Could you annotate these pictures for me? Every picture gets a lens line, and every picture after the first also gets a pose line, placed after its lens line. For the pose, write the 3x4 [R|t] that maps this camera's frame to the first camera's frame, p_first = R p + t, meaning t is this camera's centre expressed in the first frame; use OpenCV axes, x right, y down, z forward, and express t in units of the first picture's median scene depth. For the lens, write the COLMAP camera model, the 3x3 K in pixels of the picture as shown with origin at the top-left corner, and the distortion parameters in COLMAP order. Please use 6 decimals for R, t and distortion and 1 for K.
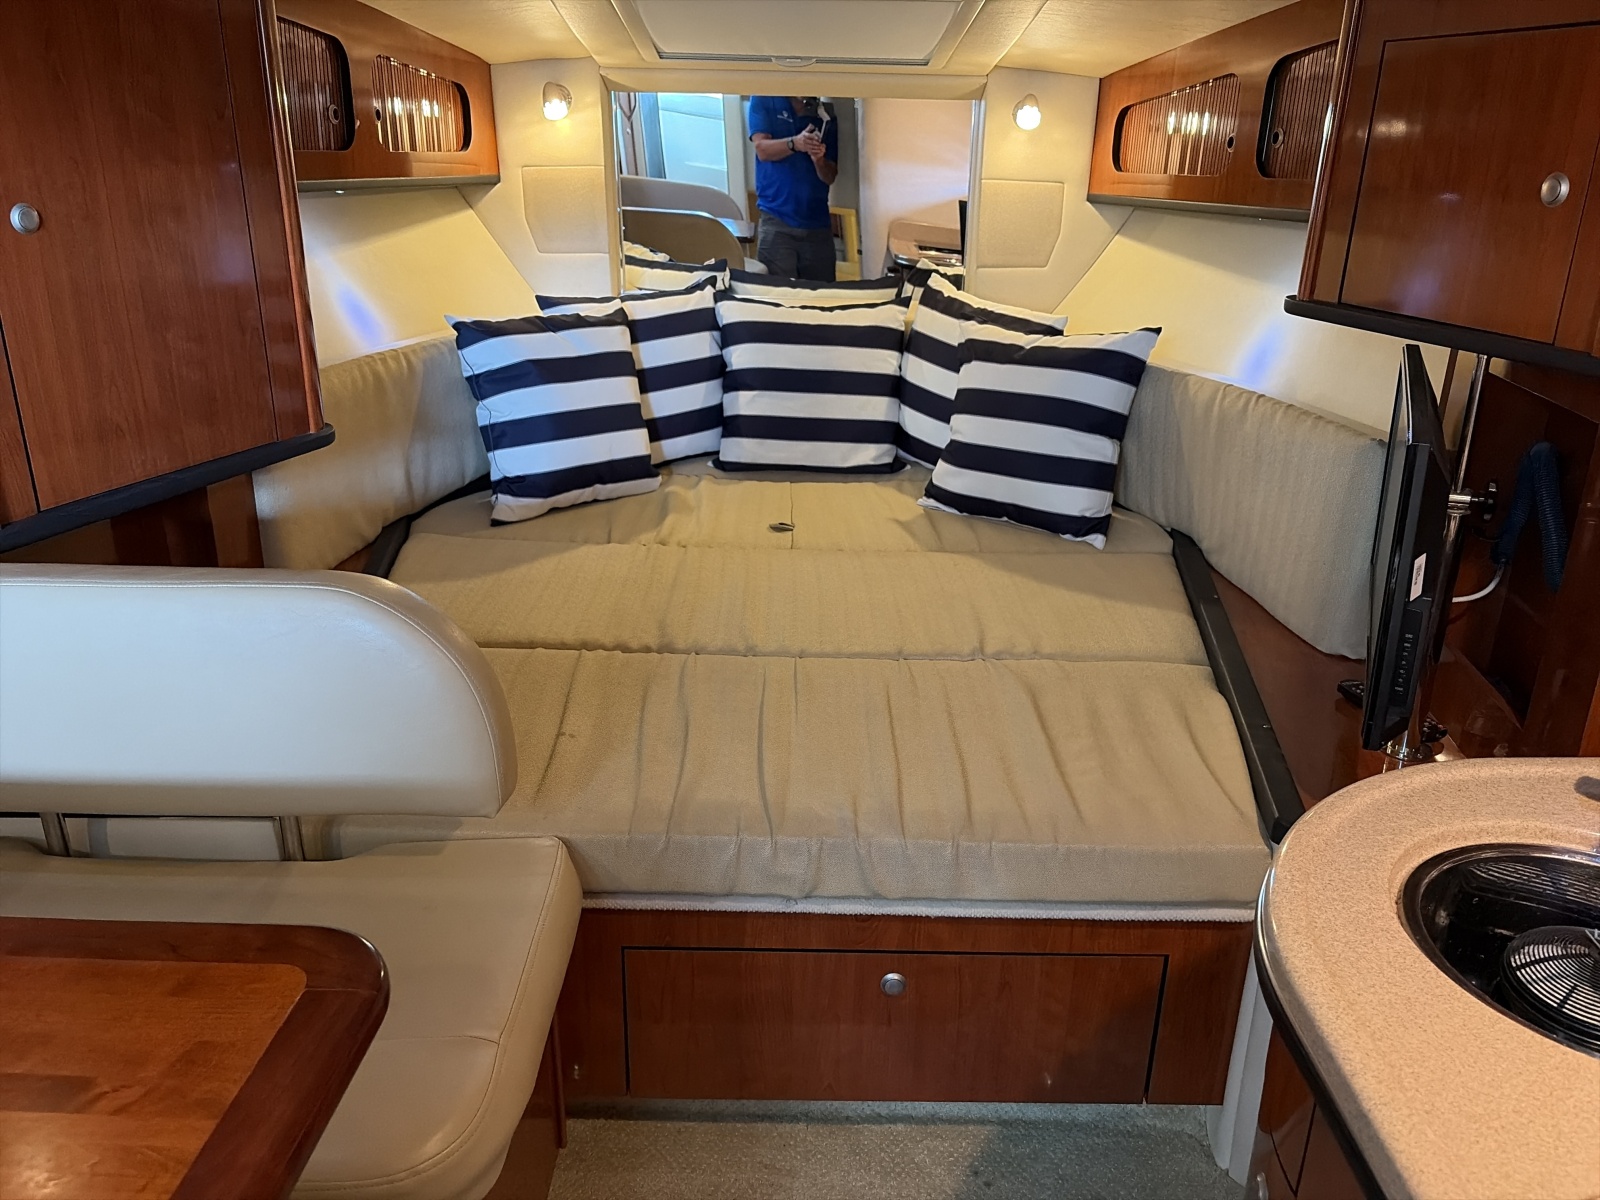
lens RADIAL K [[1203.9, 0, 800.0], [0, 1203.9, 600.0], [0, 0, 1]] dist [0.030023, -0.104740]
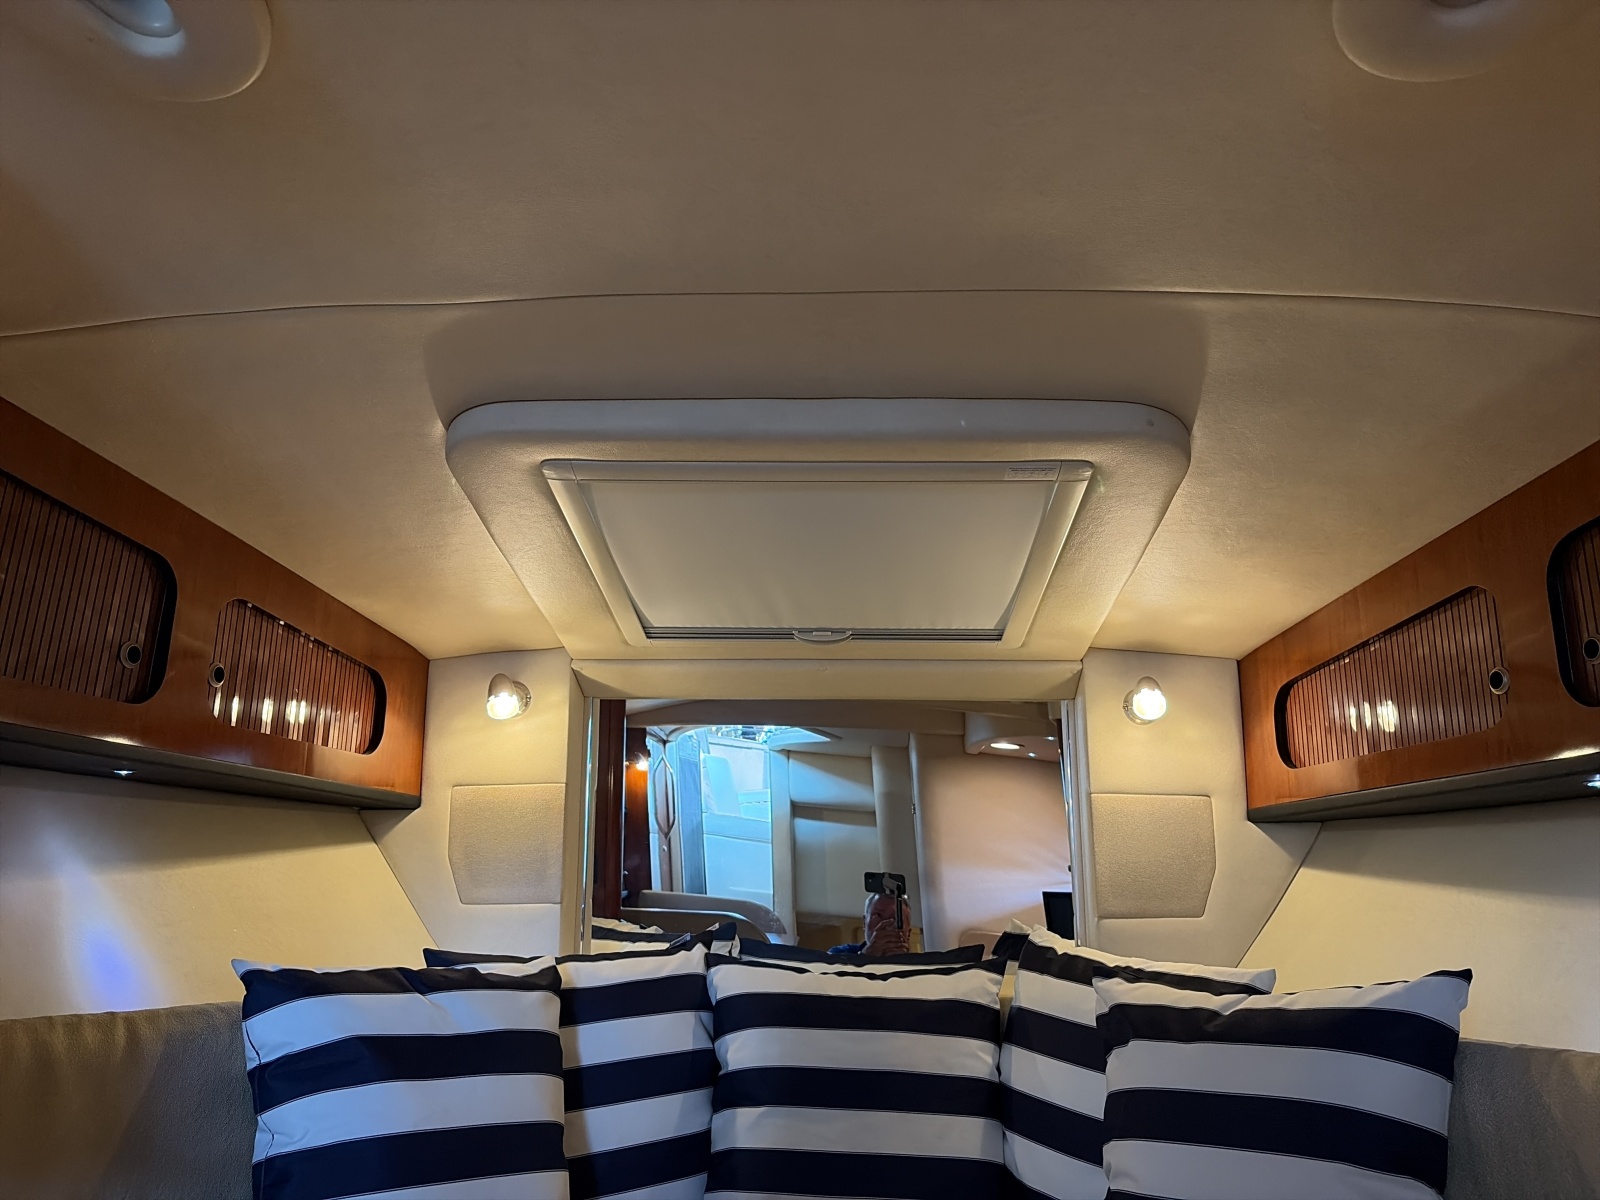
lens RADIAL K [[1229.3, 0, 800.0], [0, 1229.3, 600.0], [0, 0, 1]] dist [0.030921, -0.031127]
pose [[0.998951, -0.019943, -0.041228, 0.012239], [-0.006886, 0.824563, -0.565728, -0.032472], [0.045277, 0.565419, 0.823560, 0.343758]]
